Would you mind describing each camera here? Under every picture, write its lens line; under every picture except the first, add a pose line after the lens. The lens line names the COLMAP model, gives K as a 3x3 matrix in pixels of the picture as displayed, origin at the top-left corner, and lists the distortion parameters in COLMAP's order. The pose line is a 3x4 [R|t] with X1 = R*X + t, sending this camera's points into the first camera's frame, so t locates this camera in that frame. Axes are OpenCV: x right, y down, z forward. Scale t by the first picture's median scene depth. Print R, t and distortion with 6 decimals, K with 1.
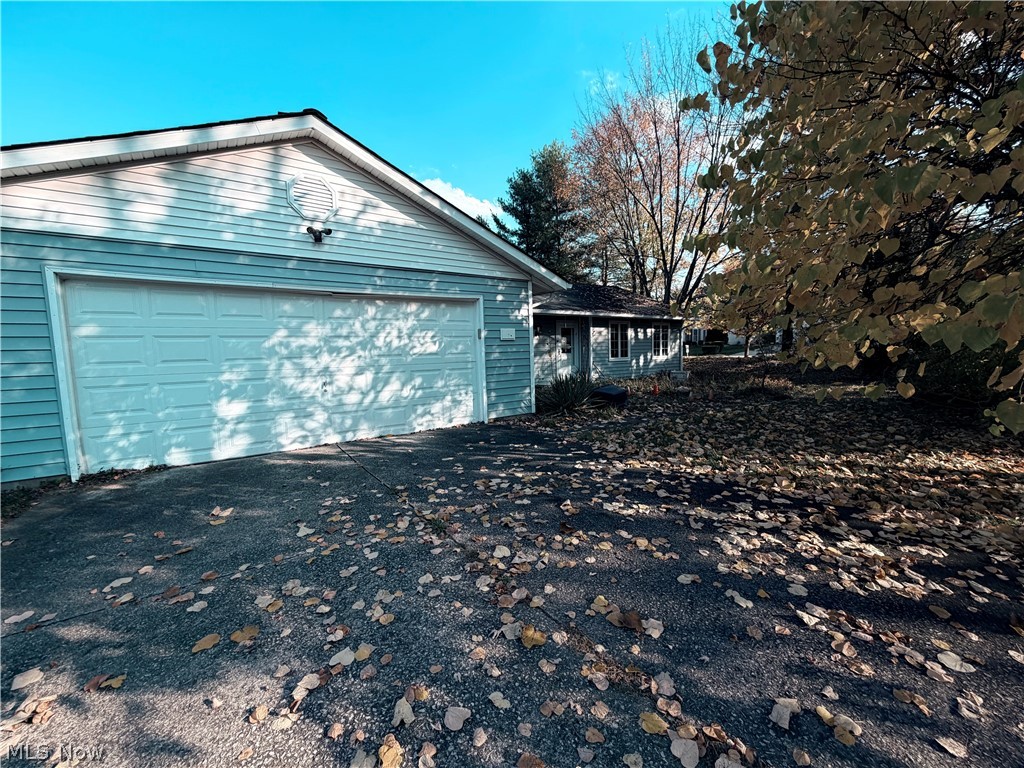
lens RADIAL K [[405.3, 0, 510.2], [0, 405.3, 385.1], [0, 0, 1]] dist [0.000840, -0.000318]
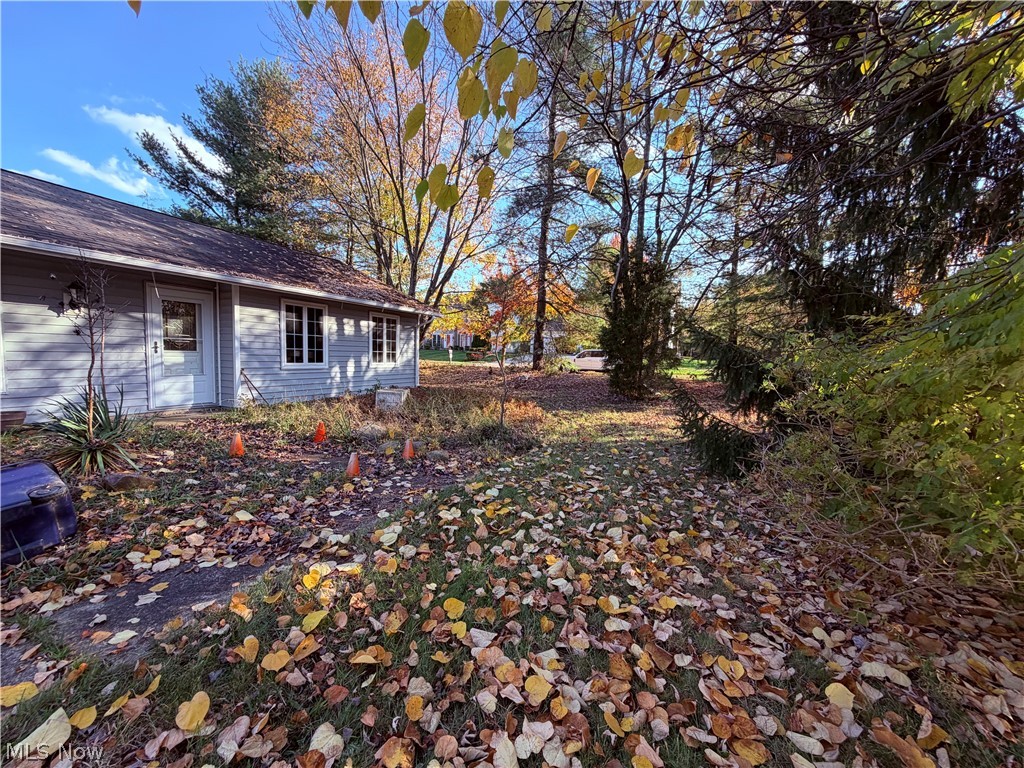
lens RADIAL K [[406.7, 0, 510.4], [0, 406.7, 384.1], [0, 0, 1]] dist [0.000011, 0.000287]
pose [[0.863473, 0.012858, 0.504232, 0.220751], [-0.009840, 0.999914, -0.008647, -0.033271], [-0.504300, 0.002505, 0.863525, 0.315752]]
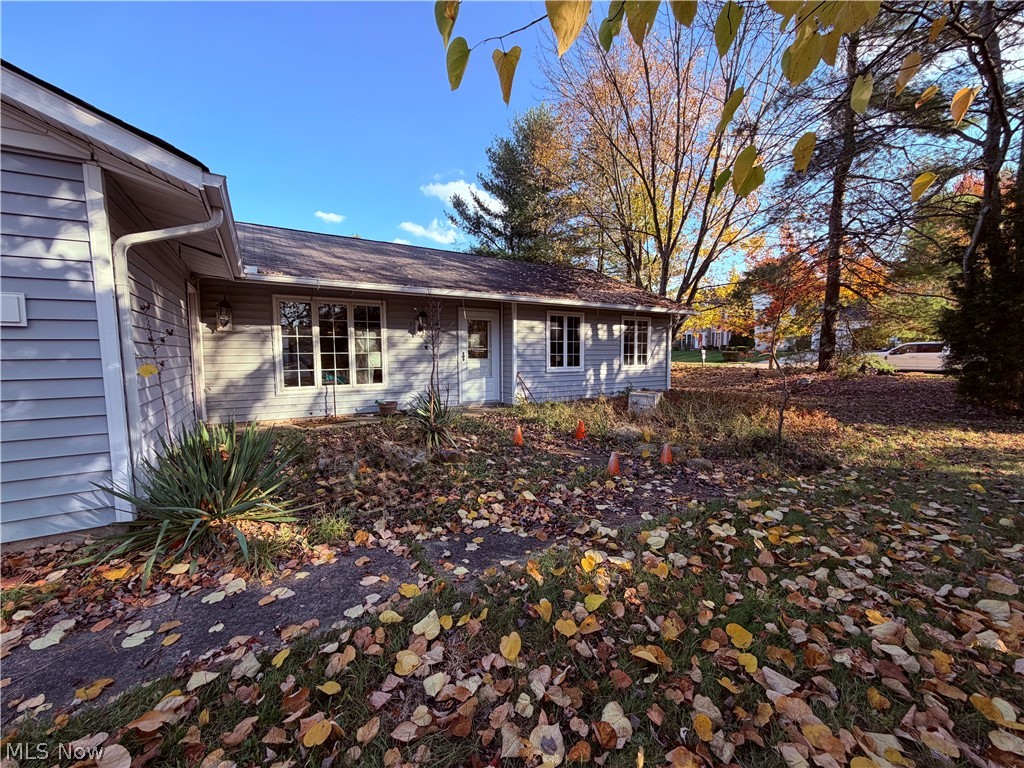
lens RADIAL K [[406.7, 0, 510.4], [0, 406.7, 384.1], [0, 0, 1]] dist [0.000011, 0.000287]
pose [[0.998070, 0.025327, -0.056705, 0.210996], [-0.025607, 0.999663, -0.004214, -0.032908], [0.056579, 0.005658, 0.998382, 0.316213]]
